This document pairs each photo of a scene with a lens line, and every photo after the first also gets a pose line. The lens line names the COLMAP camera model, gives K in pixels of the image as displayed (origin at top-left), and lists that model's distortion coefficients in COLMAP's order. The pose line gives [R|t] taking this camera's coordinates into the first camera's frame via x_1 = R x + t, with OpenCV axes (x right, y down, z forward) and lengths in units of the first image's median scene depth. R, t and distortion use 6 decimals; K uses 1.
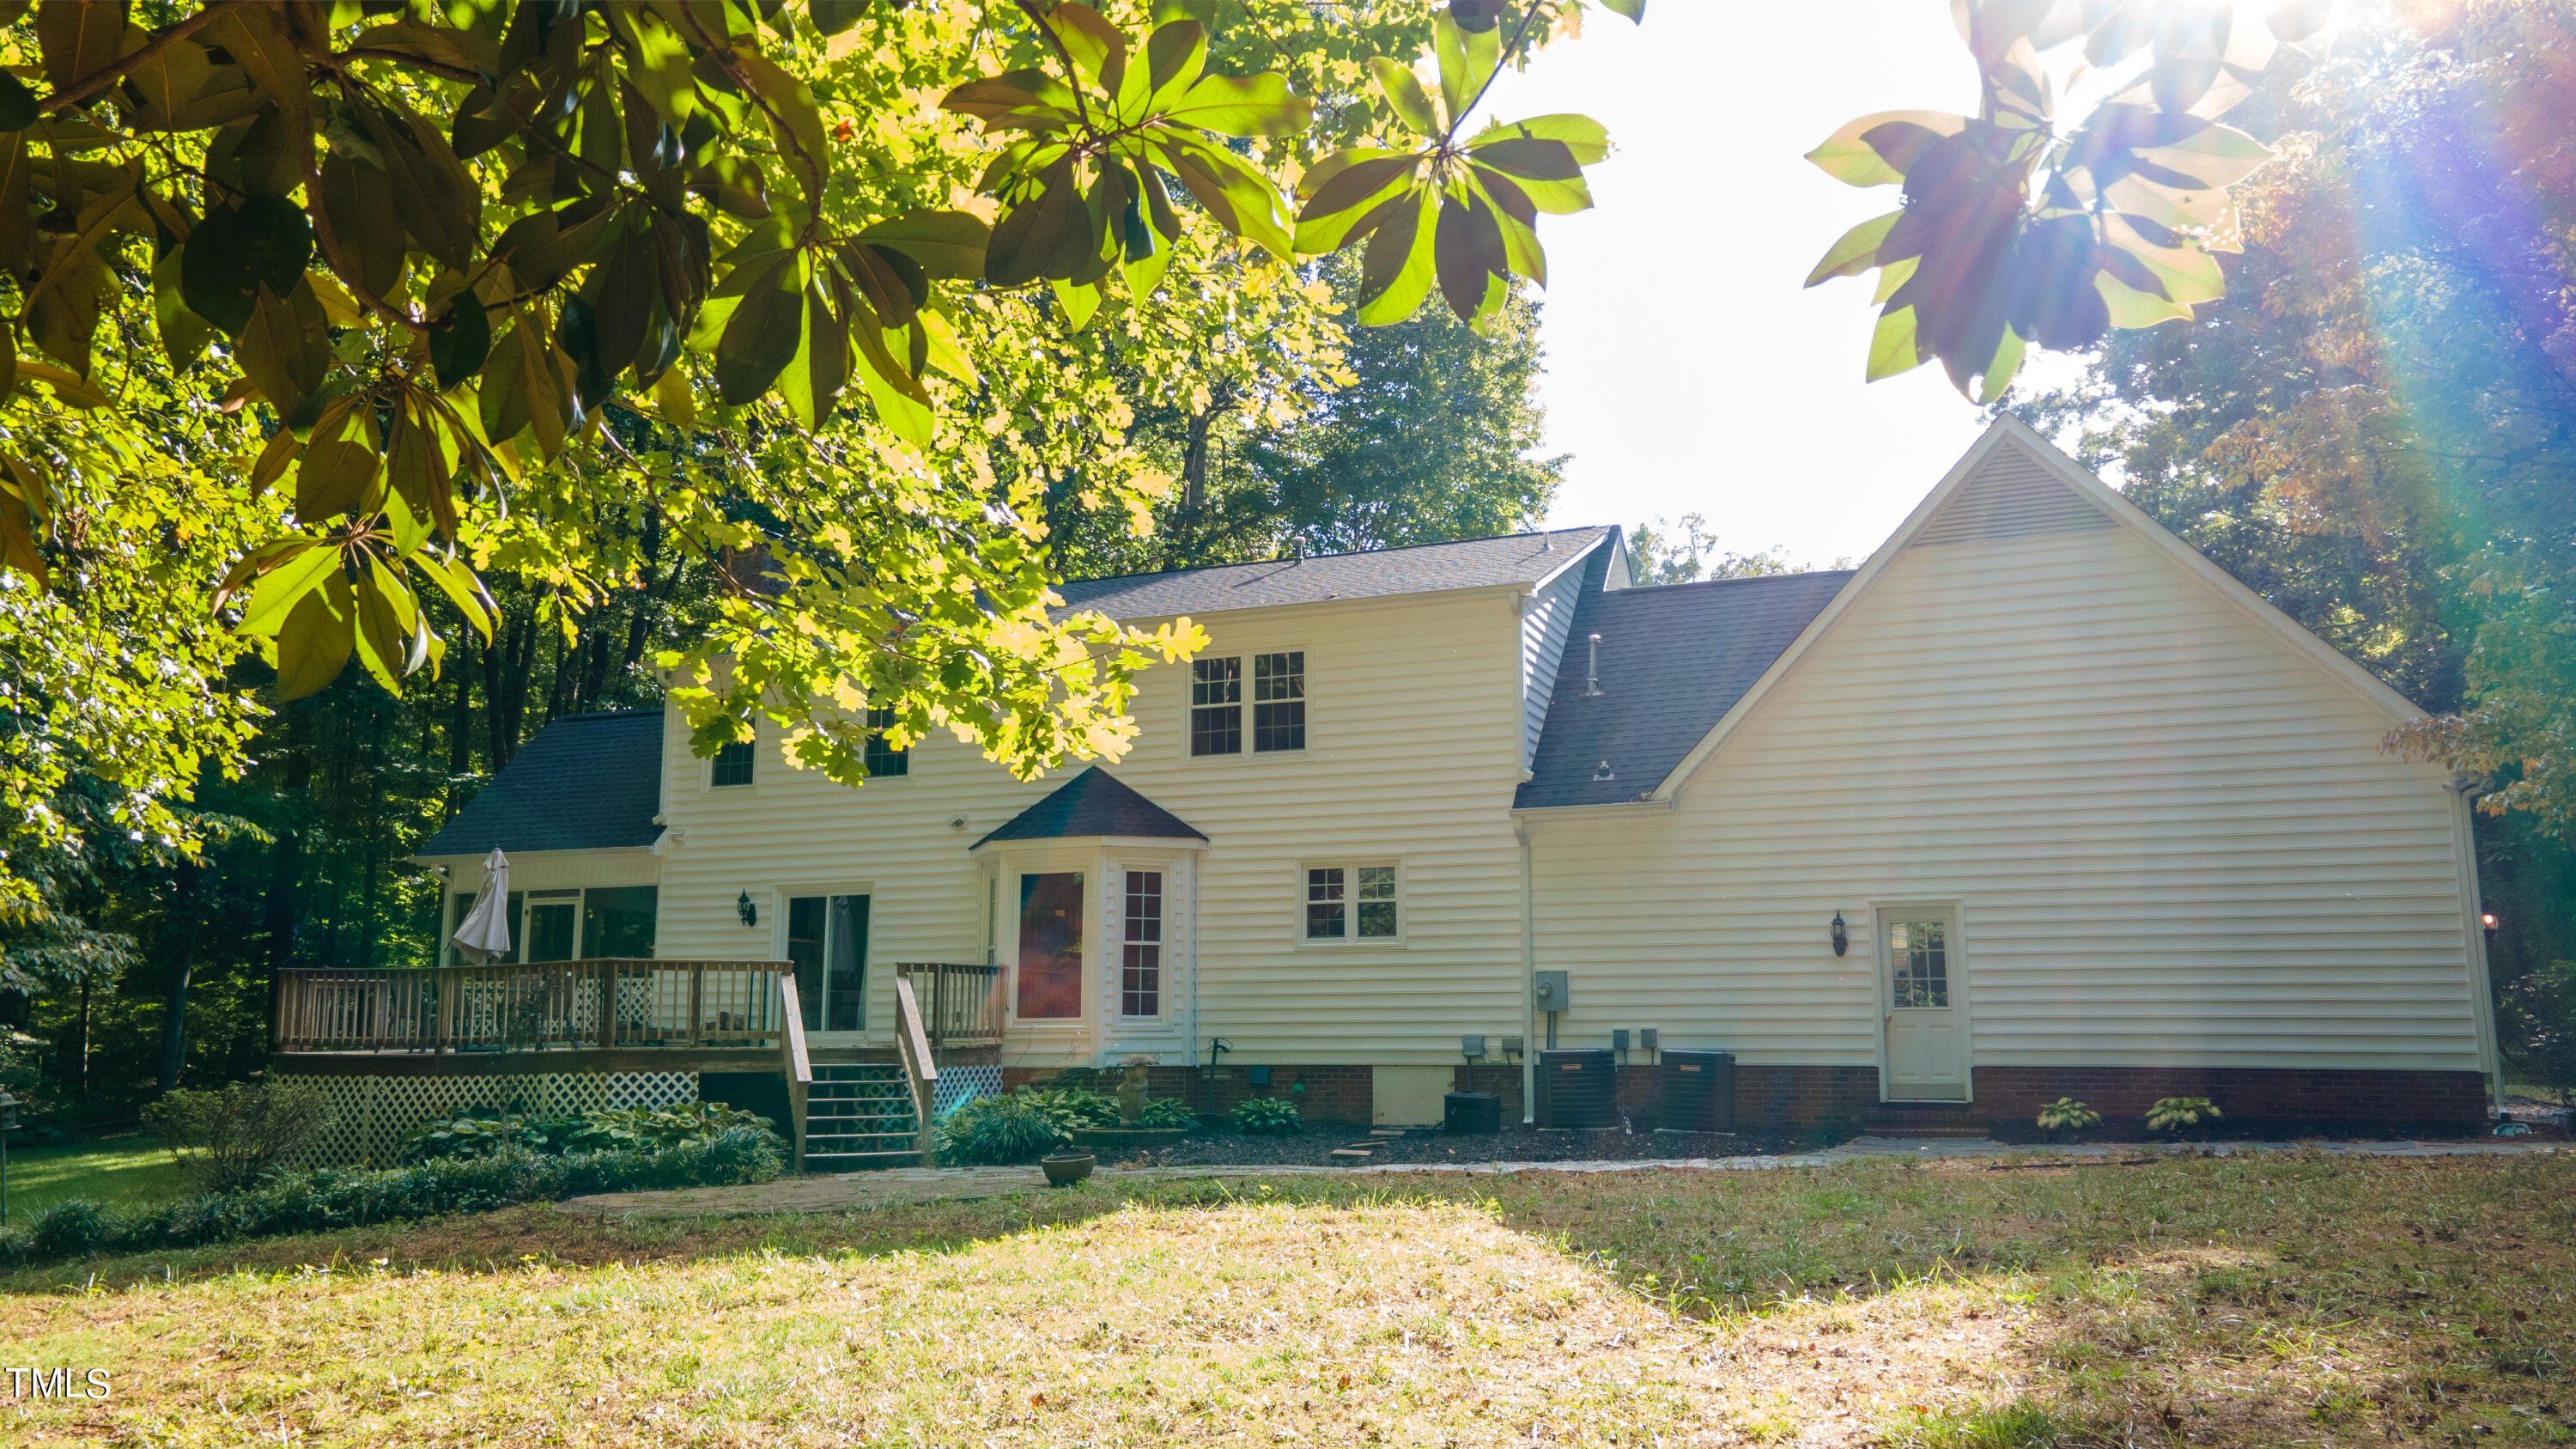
lens RADIAL K [[1877.5, 0, 1295.2], [0, 1877.5, 724.3], [0, 0, 1]] dist [0.028393, 0.032026]
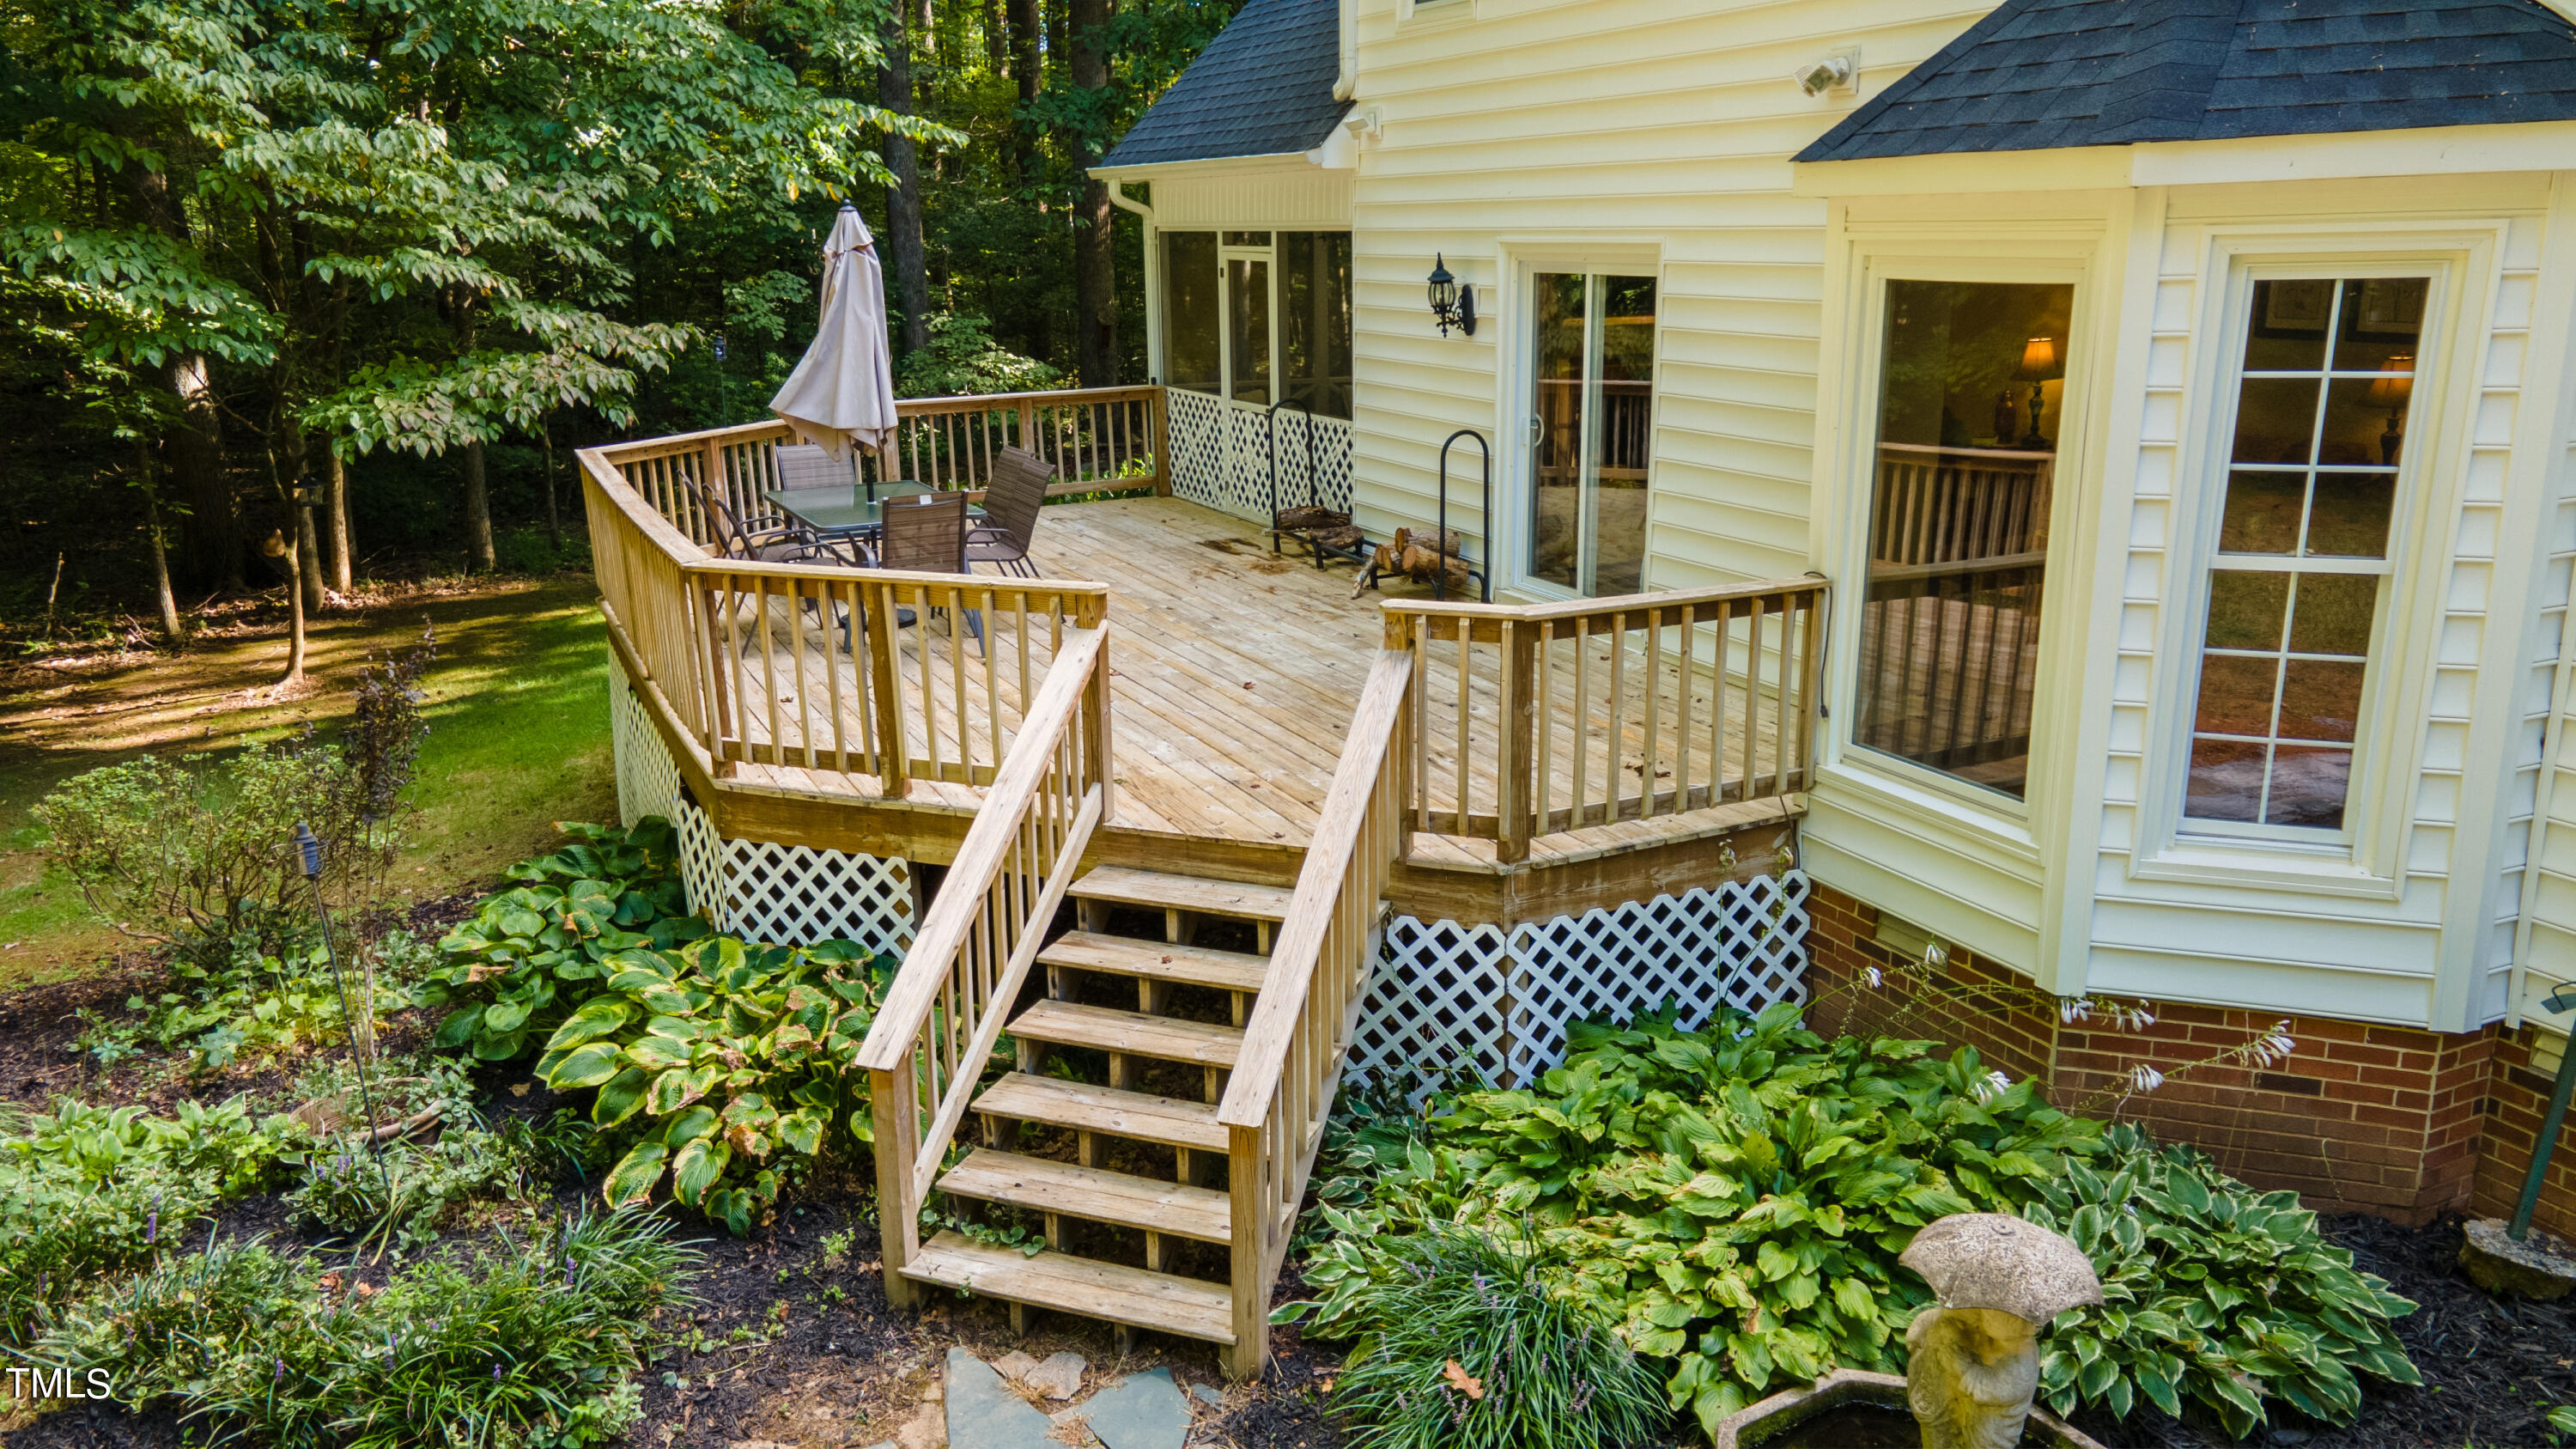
lens RADIAL K [[1877.5, 0, 1321.1], [0, 1877.5, 720.5], [0, 0, 1]] dist [0.028393, 0.032026]
pose [[0.733542, 0.168448, -0.658438, -0.004965], [0.123352, 0.919712, 0.372711, 0.022874], [0.668356, -0.354619, 0.653869, 0.739635]]
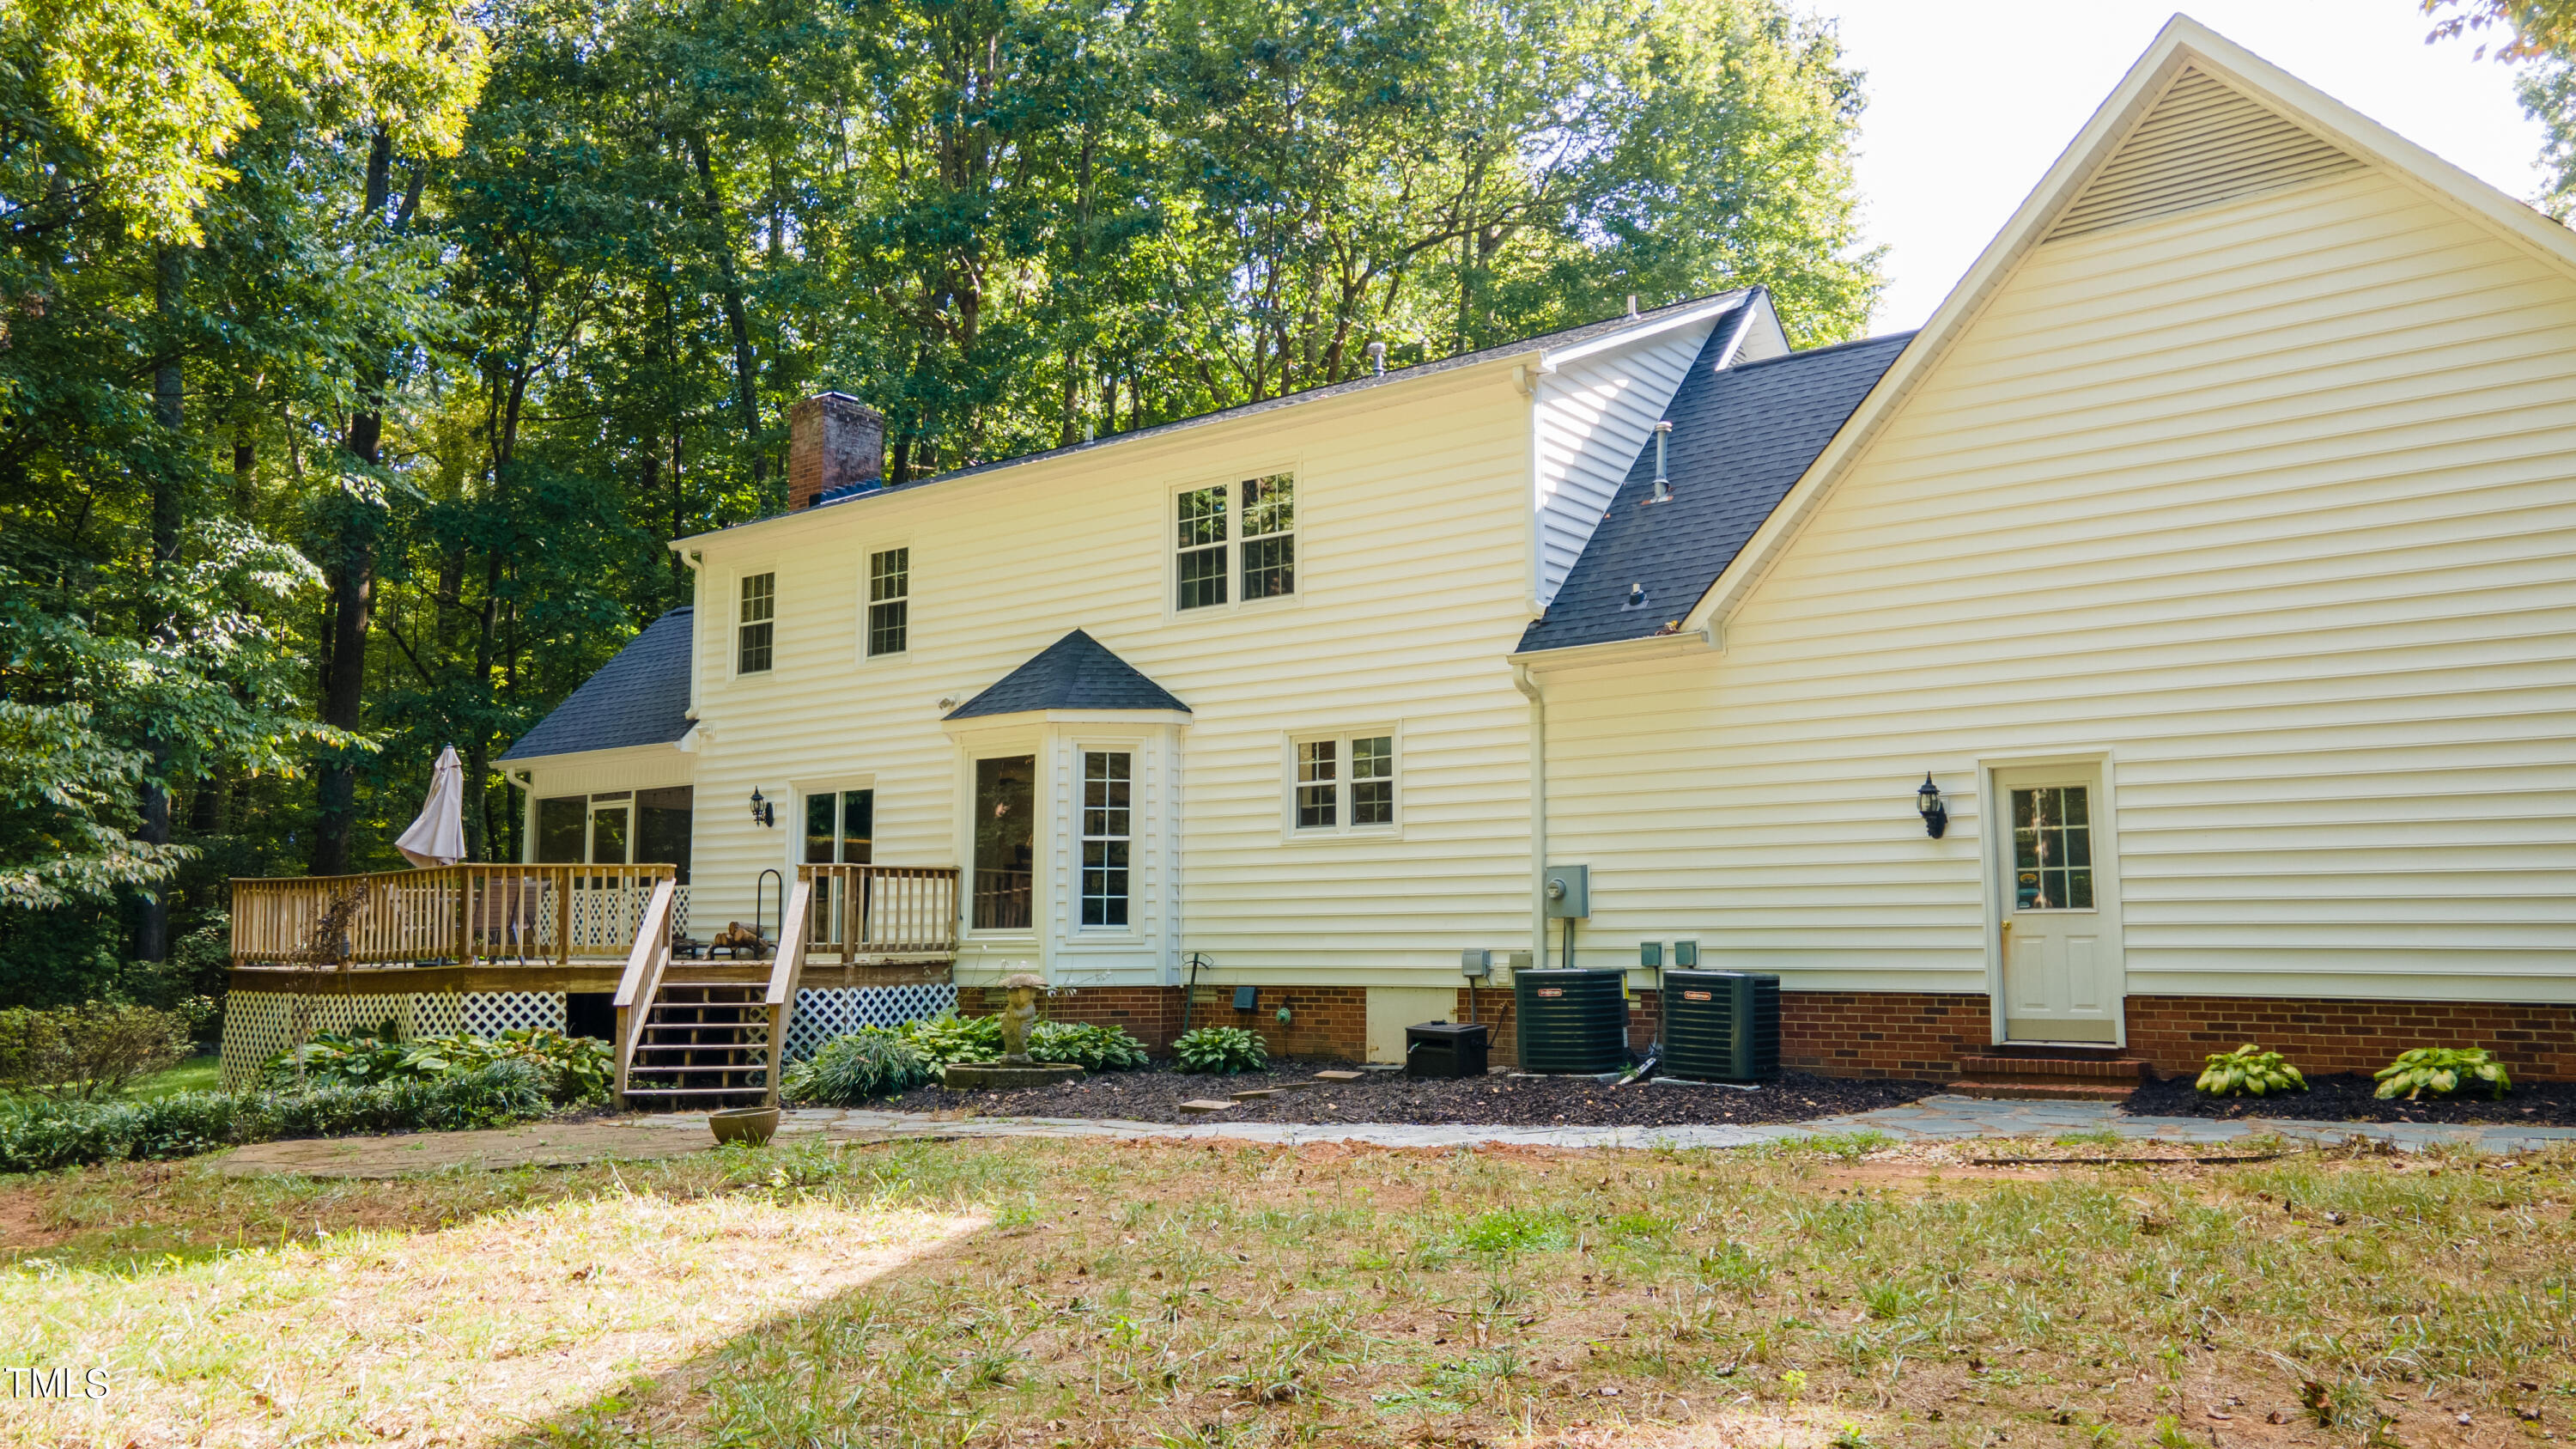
lens RADIAL K [[1877.5, 0, 1293.6], [0, 1877.5, 715.7], [0, 0, 1]] dist [0.028393, 0.032026]
pose [[0.960660, -0.034540, -0.275571, 0.228967], [0.047022, 0.998139, 0.038817, 0.035030], [0.273718, -0.050248, 0.960497, 0.235308]]
